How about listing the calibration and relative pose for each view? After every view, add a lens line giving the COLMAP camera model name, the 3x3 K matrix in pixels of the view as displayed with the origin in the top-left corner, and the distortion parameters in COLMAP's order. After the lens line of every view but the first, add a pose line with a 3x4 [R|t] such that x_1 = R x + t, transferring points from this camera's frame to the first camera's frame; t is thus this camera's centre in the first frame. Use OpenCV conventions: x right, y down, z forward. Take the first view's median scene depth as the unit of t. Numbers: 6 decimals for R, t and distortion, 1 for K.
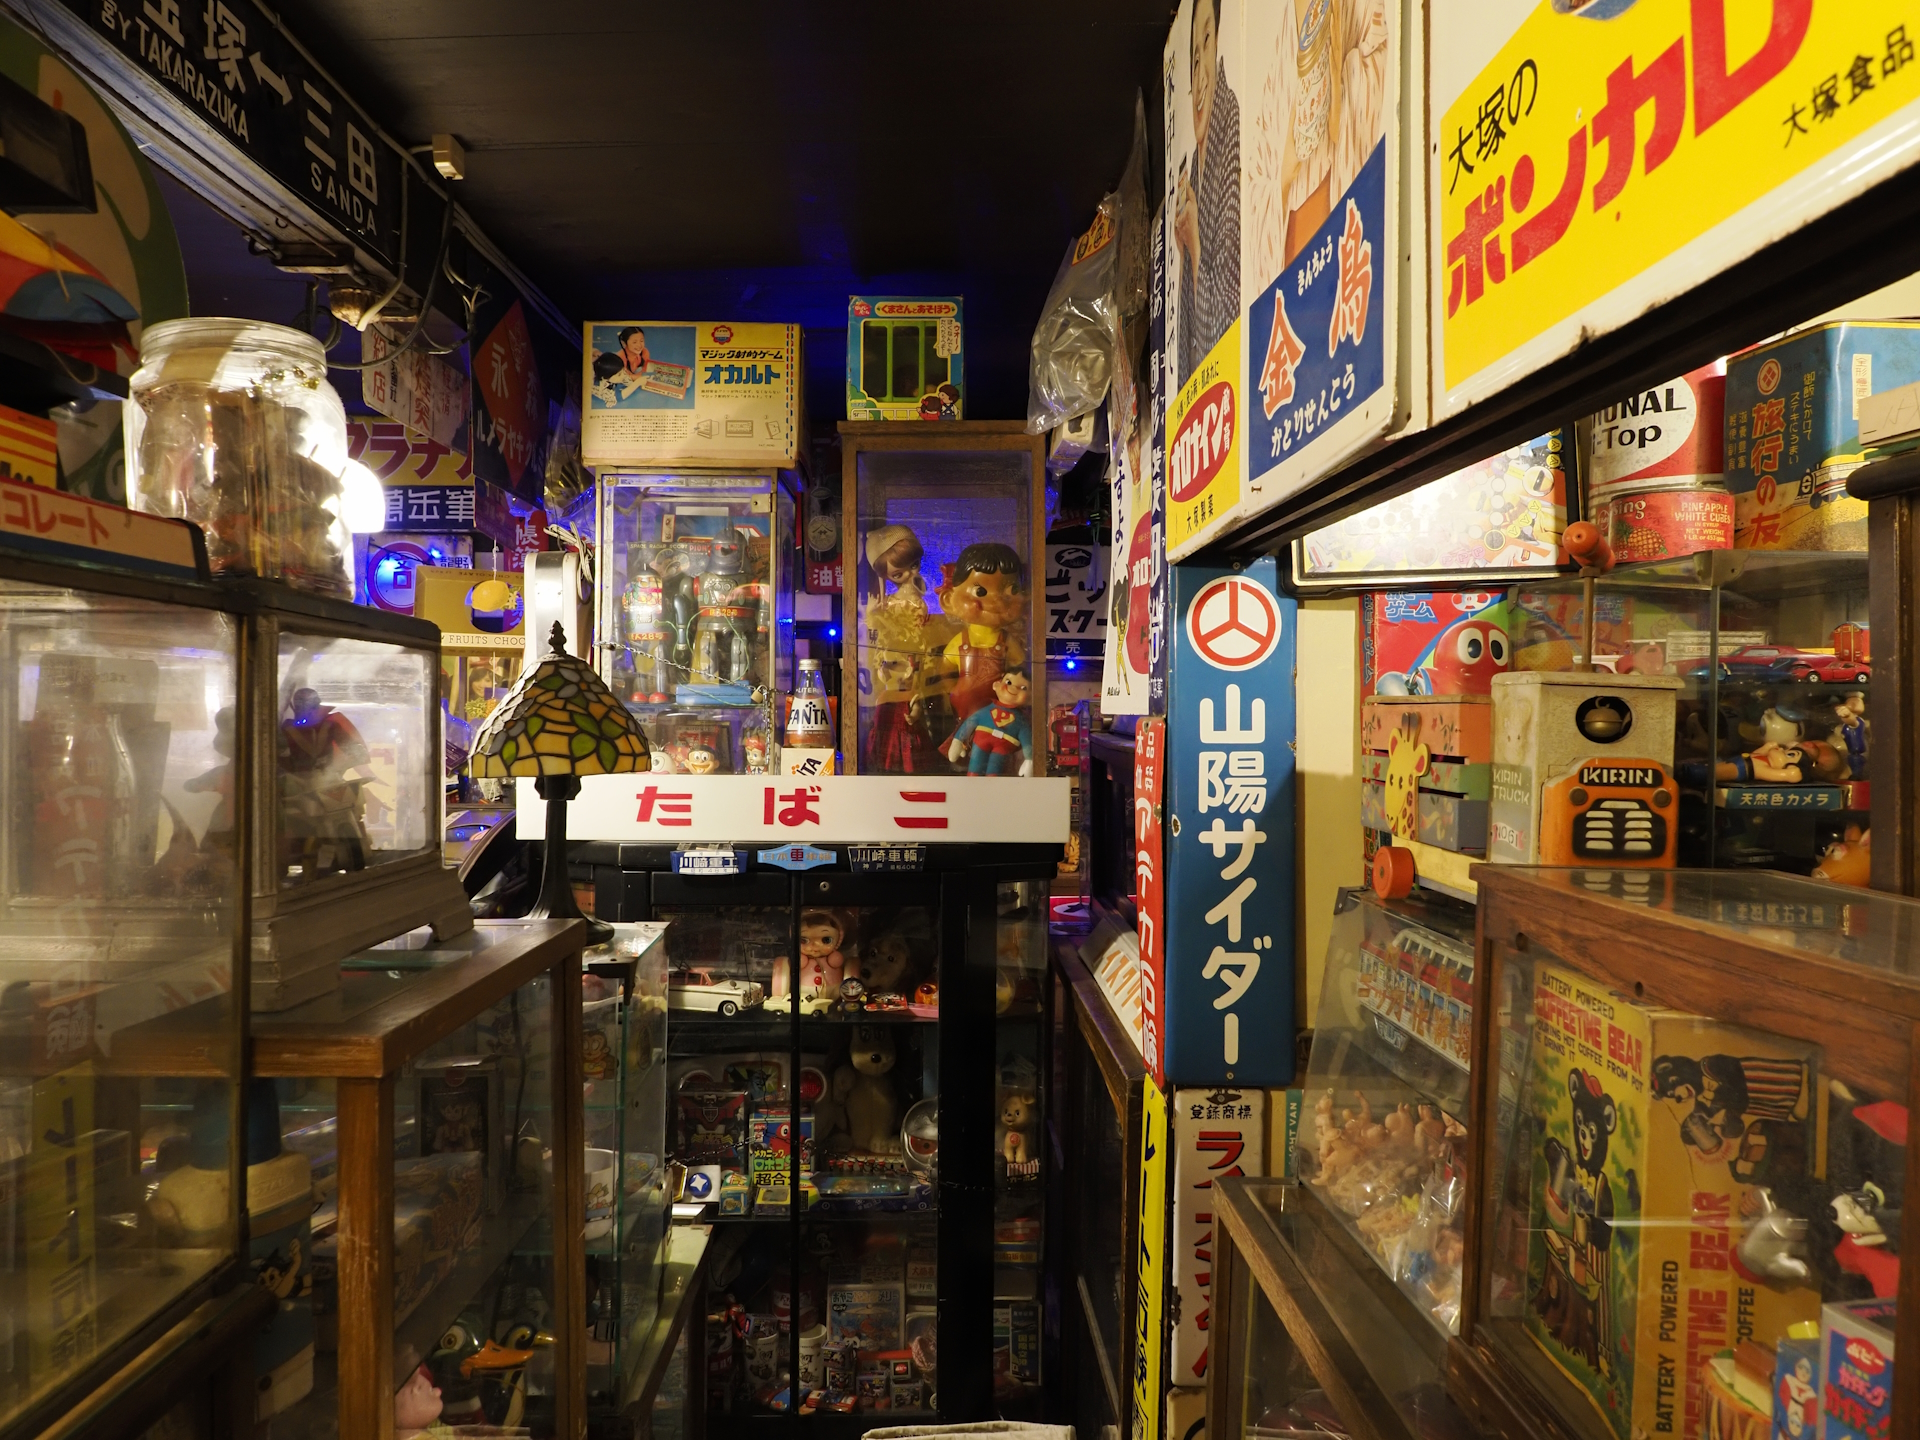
lens RADIAL K [[1353.2, 0, 958.0], [0, 1353.2, 723.2], [0, 0, 1]] dist [-0.023350, 0.006479]
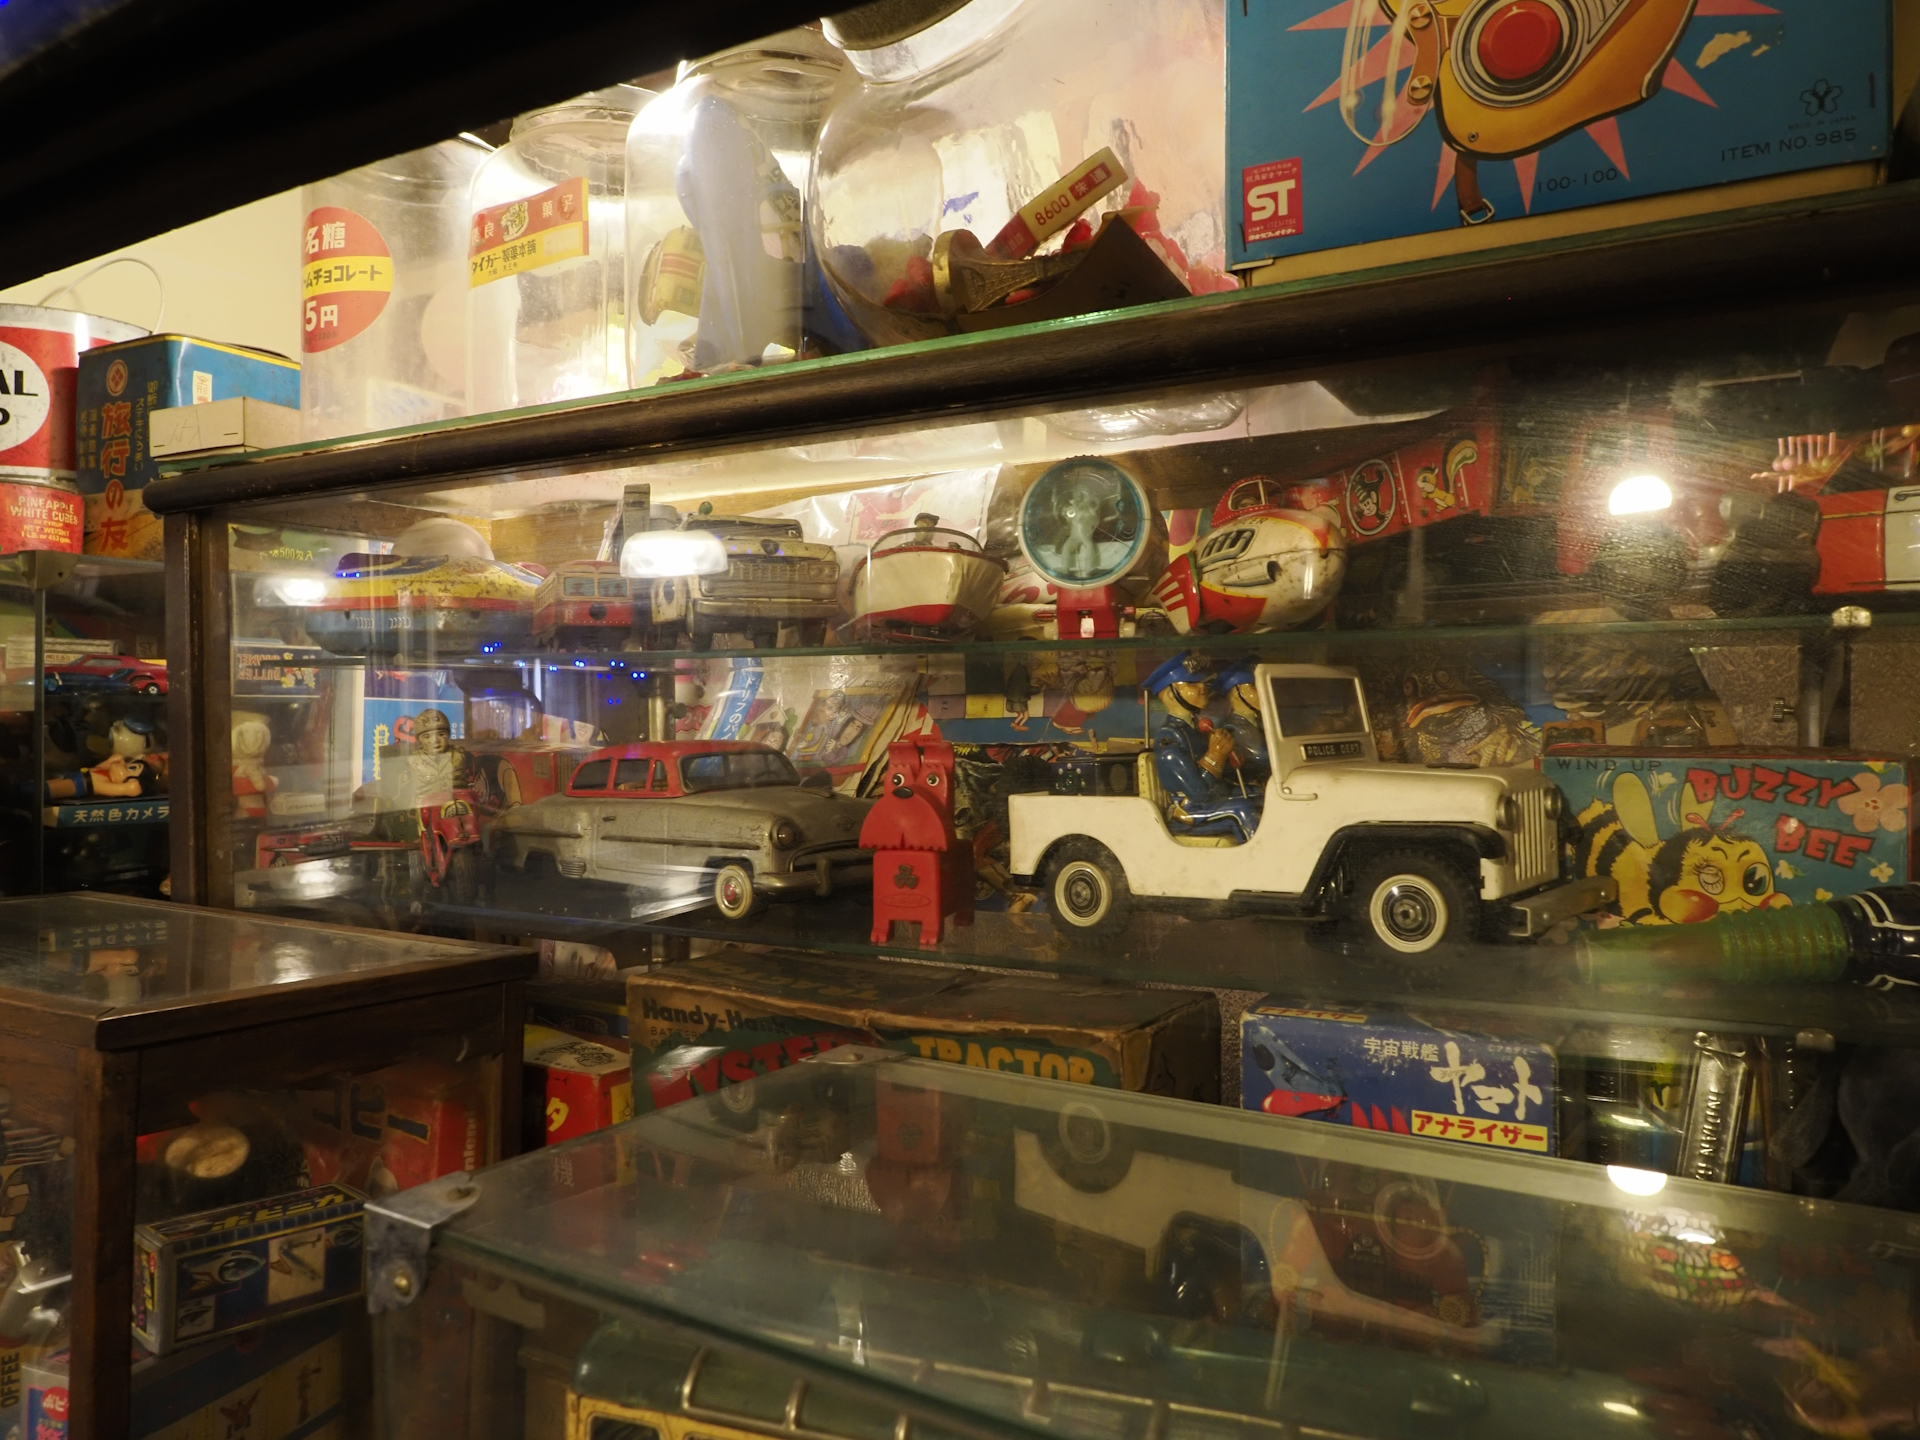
lens RADIAL K [[1353.2, 0, 966.6], [0, 1353.2, 719.0], [0, 0, 1]] dist [-0.023350, 0.006479]
pose [[0.529166, -0.004419, 0.848507, 0.109943], [0.011167, 0.999936, -0.001756, -0.003421], [-0.848445, 0.010404, 0.529182, -0.030726]]
